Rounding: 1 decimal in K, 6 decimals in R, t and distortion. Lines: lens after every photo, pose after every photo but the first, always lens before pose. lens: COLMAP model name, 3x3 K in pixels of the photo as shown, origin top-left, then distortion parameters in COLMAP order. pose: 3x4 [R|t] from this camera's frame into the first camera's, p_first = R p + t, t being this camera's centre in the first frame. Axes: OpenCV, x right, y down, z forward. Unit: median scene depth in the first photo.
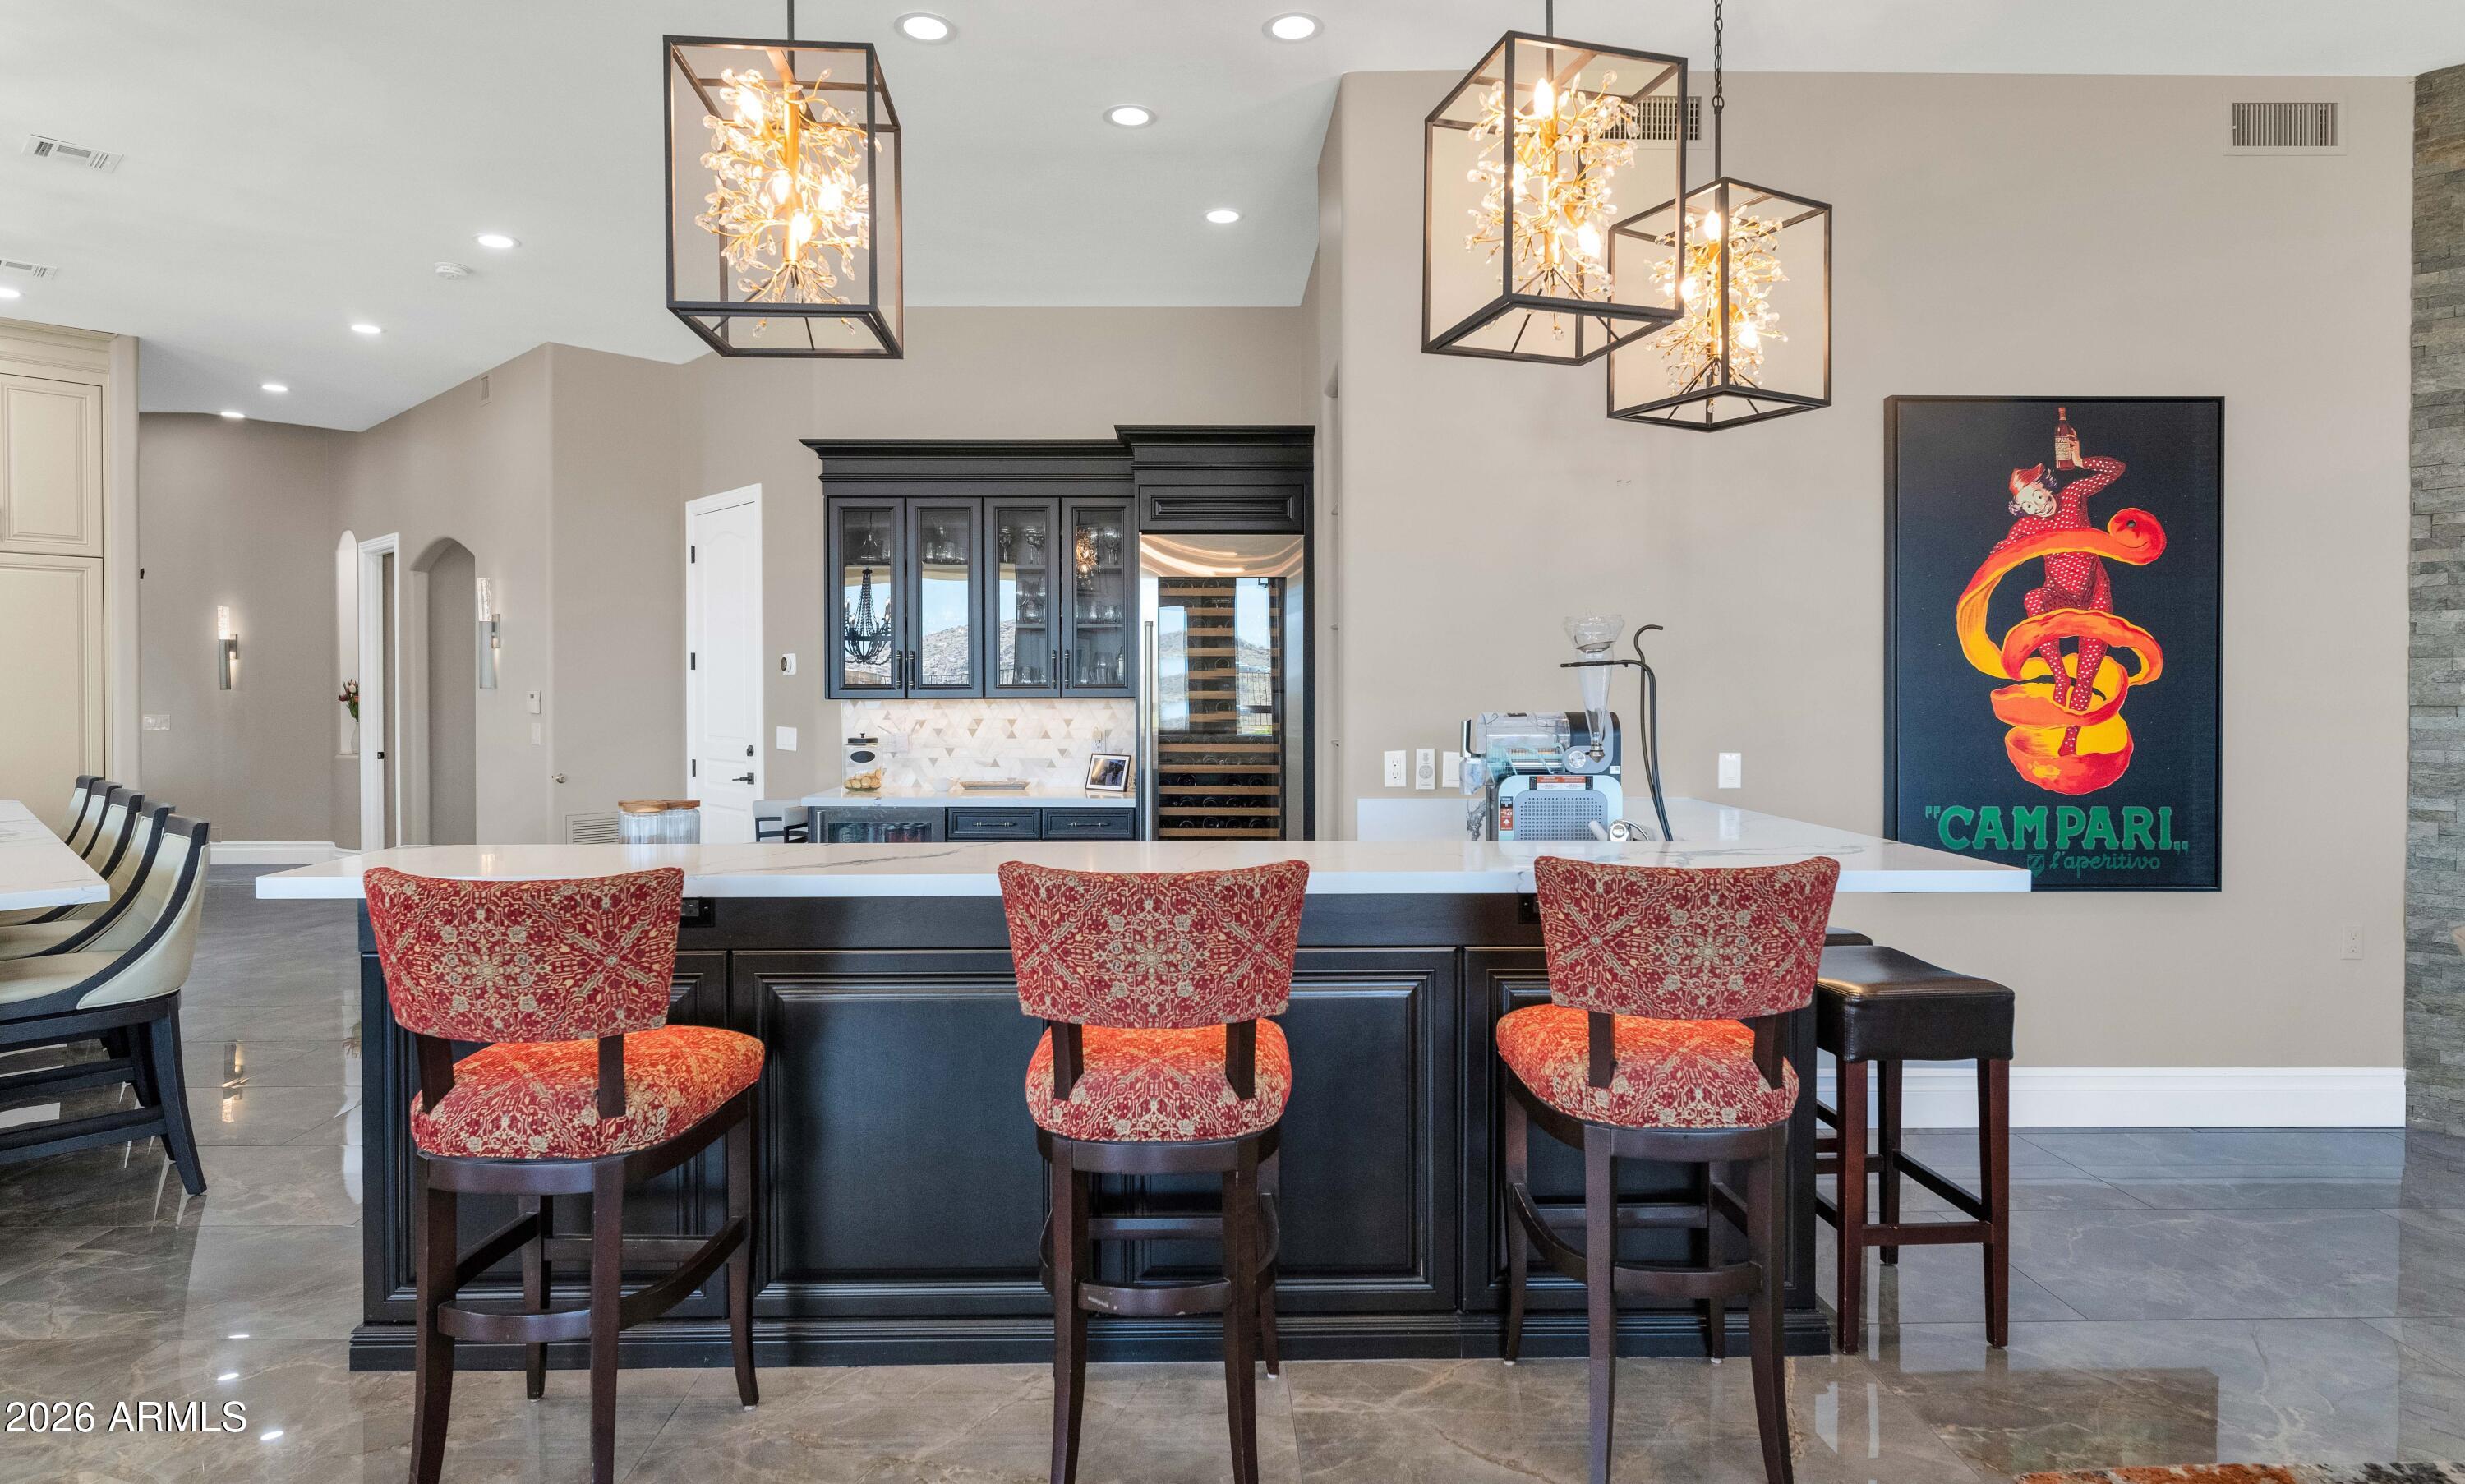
lens RADIAL K [[1303.7, 0, 1206.3], [0, 1303.7, 700.0], [0, 0, 1]] dist [-0.001915, -0.000844]
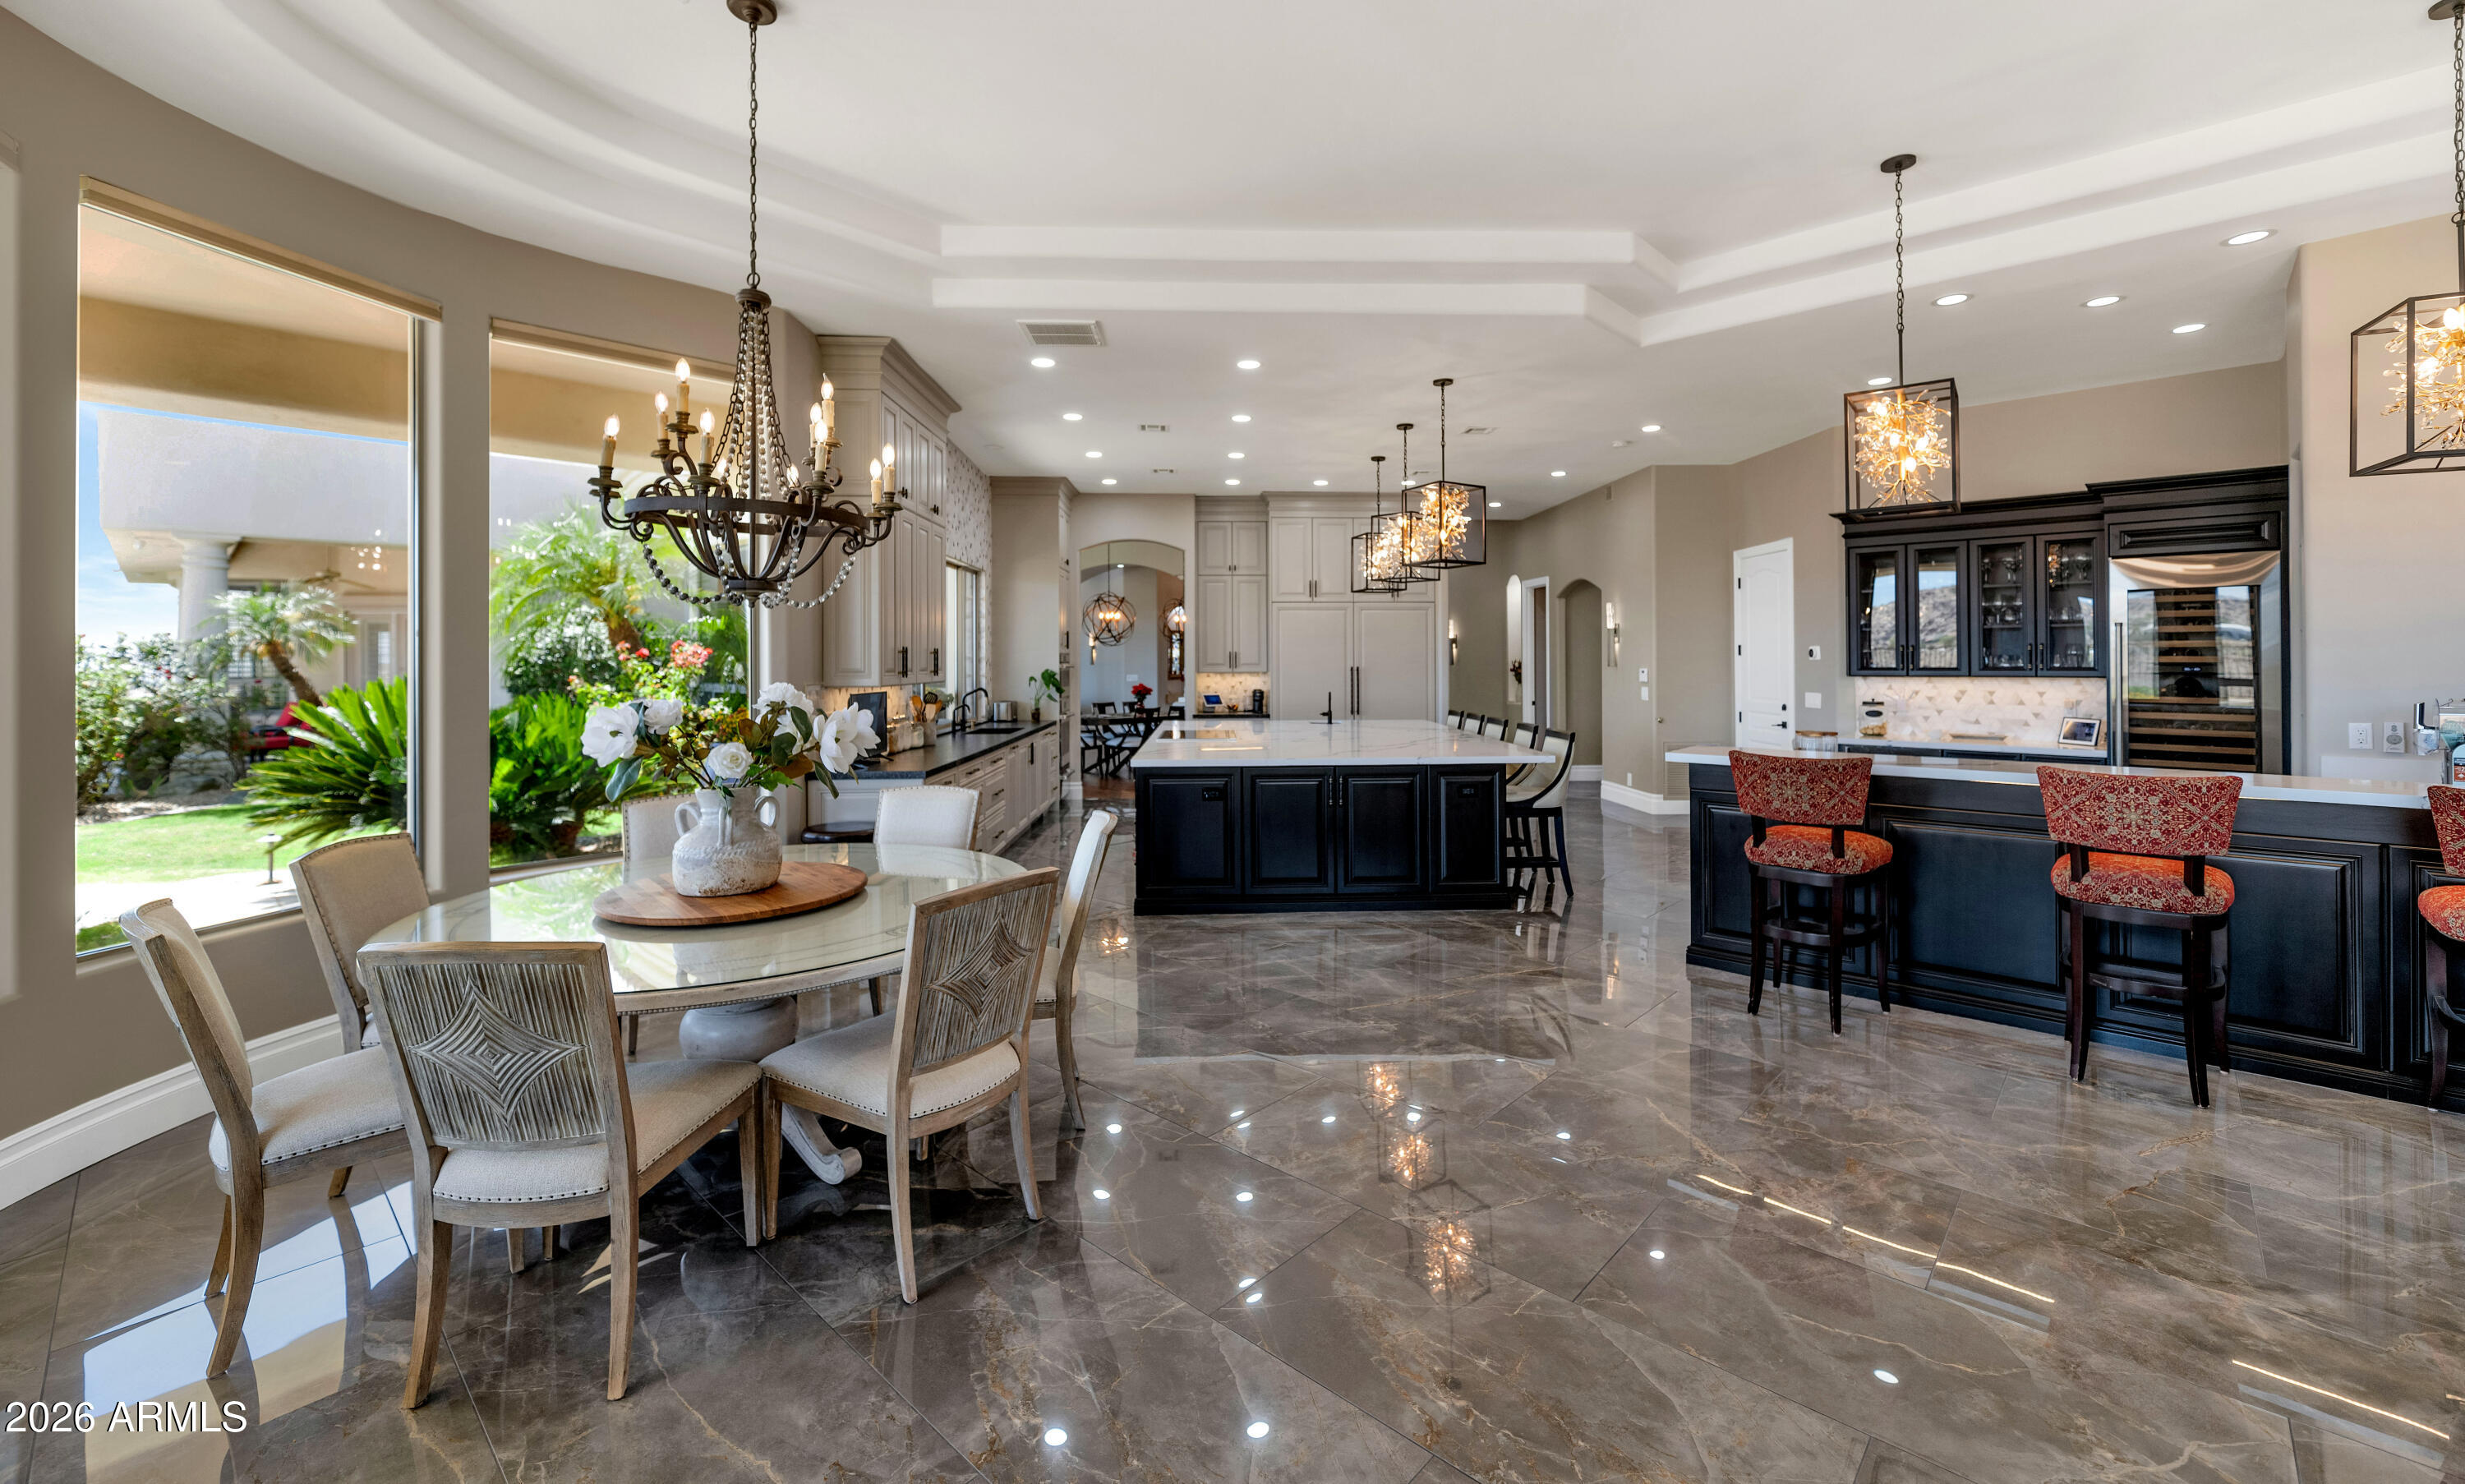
lens RADIAL K [[984.6, 0, 1257.9], [0, 984.6, 654.7], [0, 0, 1]] dist [-0.002462, -0.000550]
pose [[0.727517, -0.006316, -0.686061, 0.009229], [-0.001633, 0.999939, -0.010938, -0.019836], [0.686088, 0.009078, 0.727462, -0.559612]]
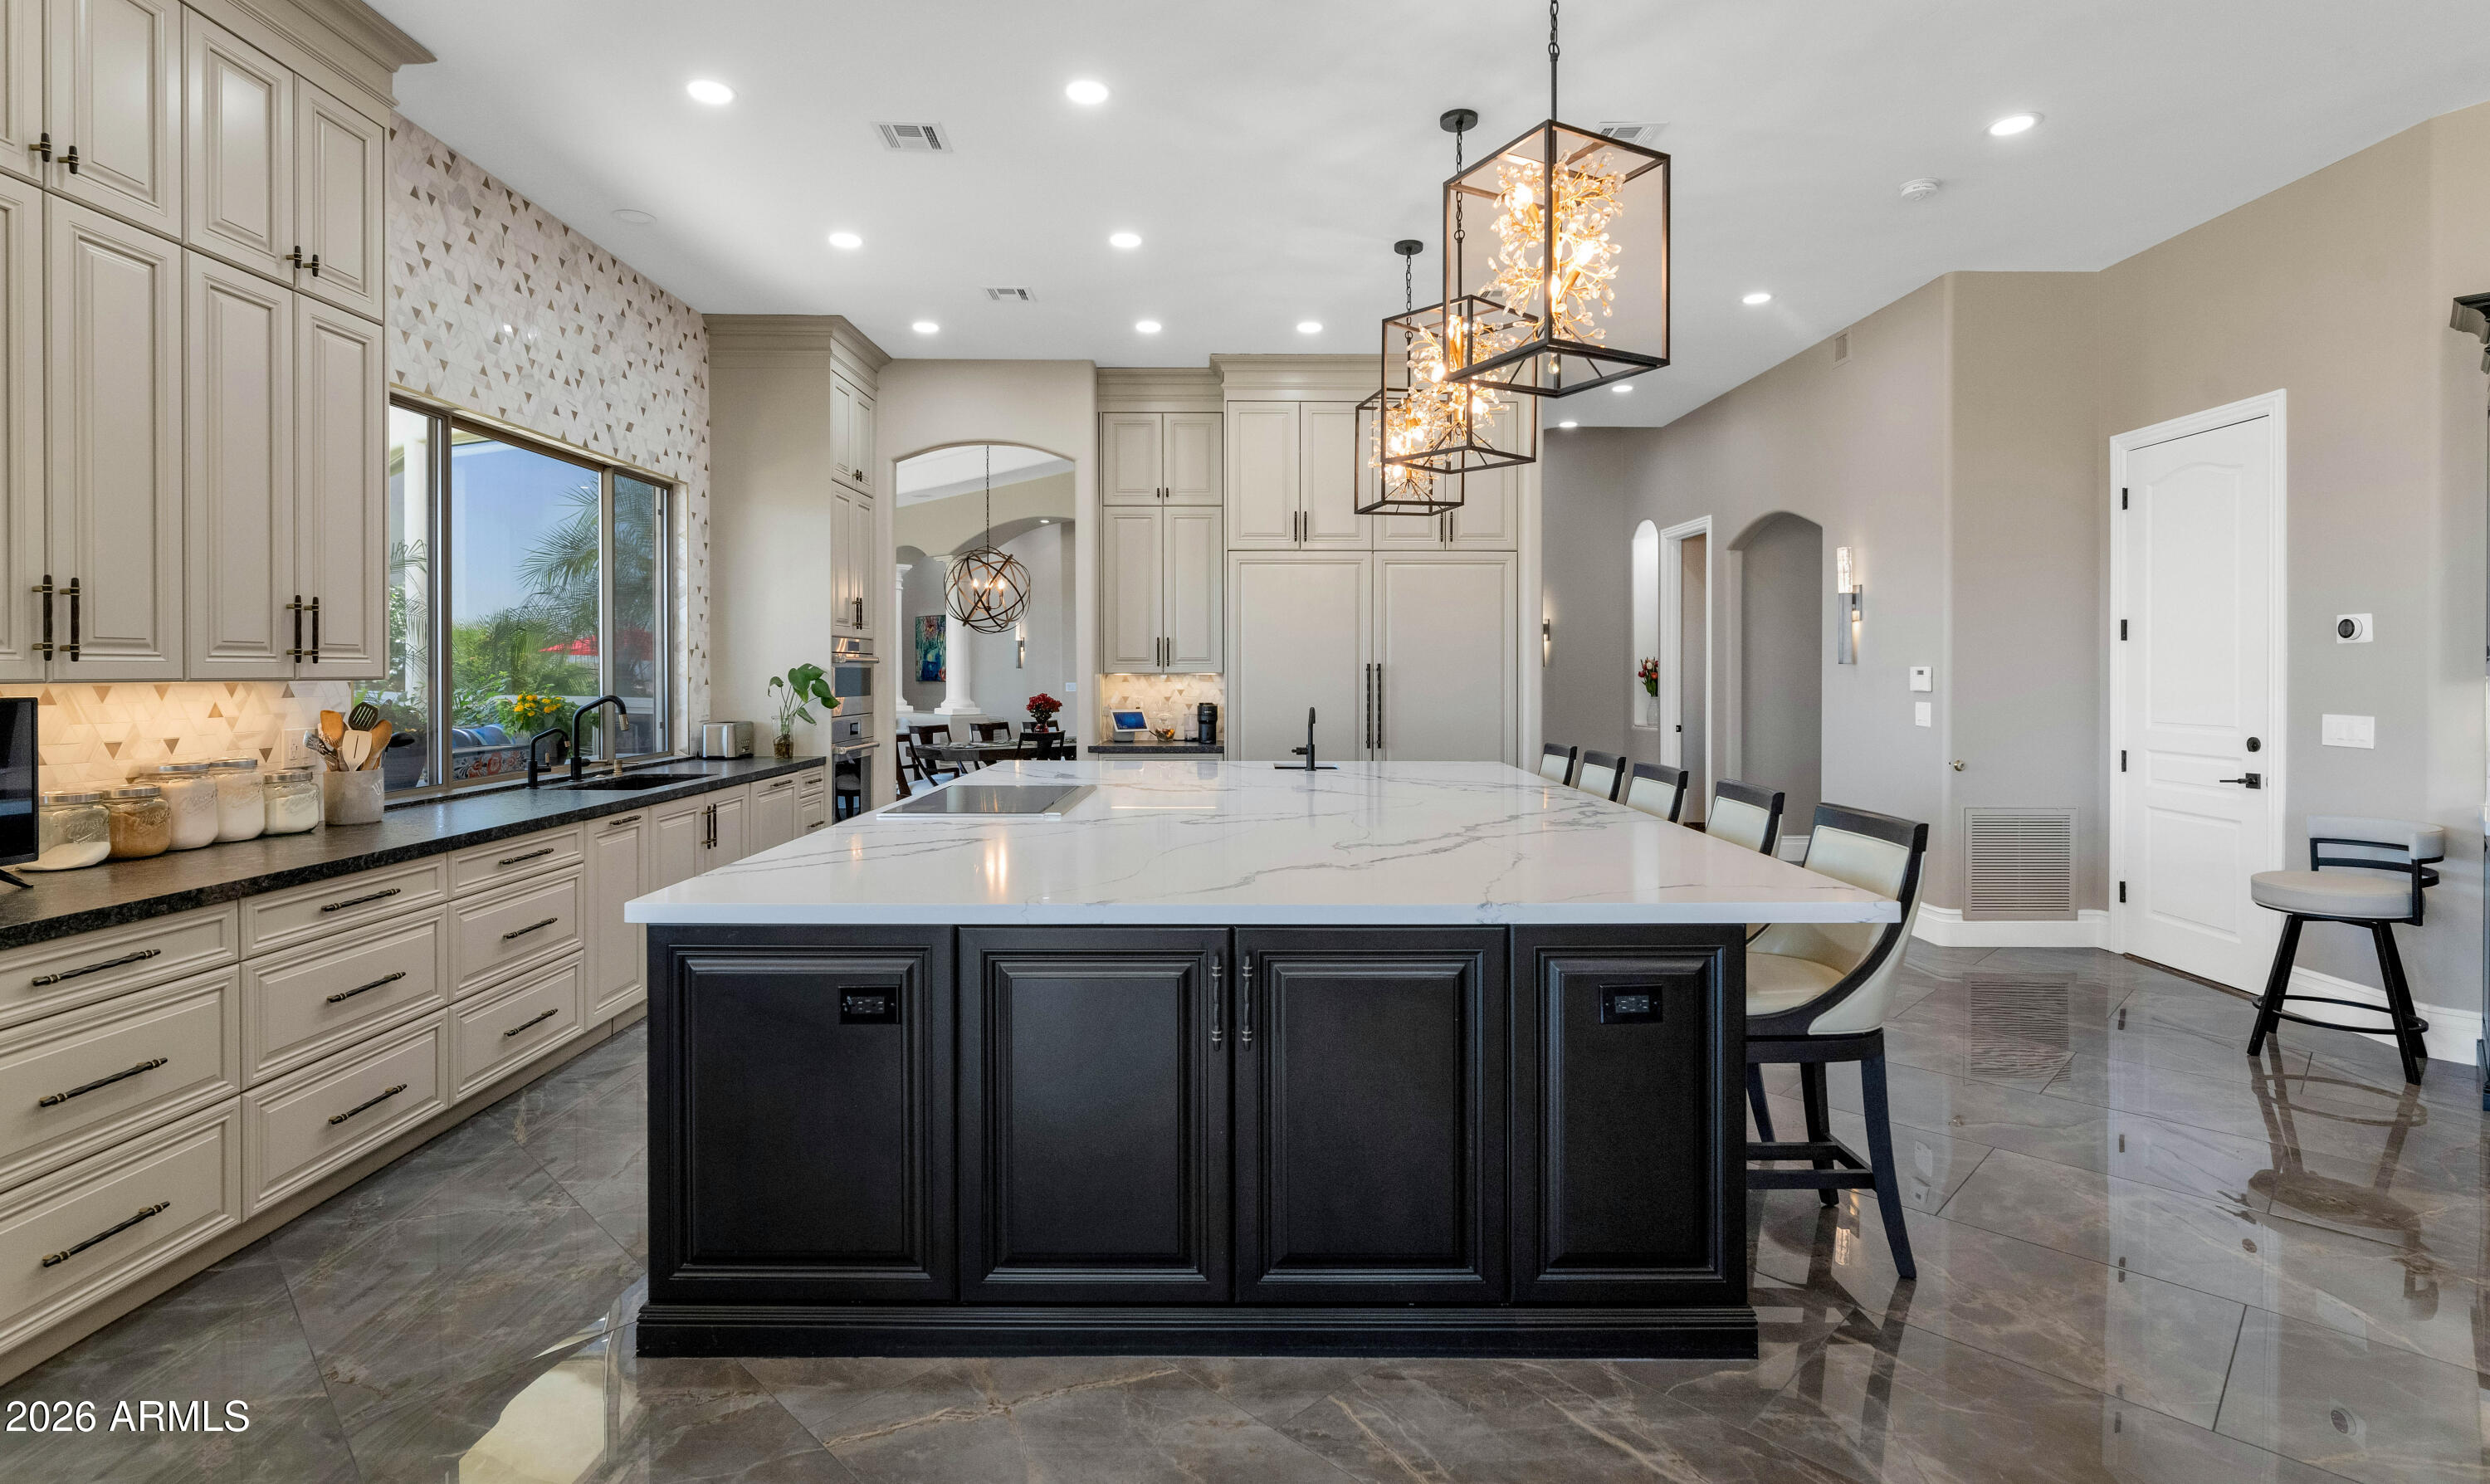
lens RADIAL K [[1200.4, 0, 1218.6], [0, 1200.4, 679.1], [0, 0, 1]] dist [-0.008650, 0.000682]
pose [[0.685140, 0.005685, -0.728390, -0.467922], [-0.005280, 0.999982, 0.002838, 0.003518], [0.728393, 0.001901, 0.685157, 0.150176]]
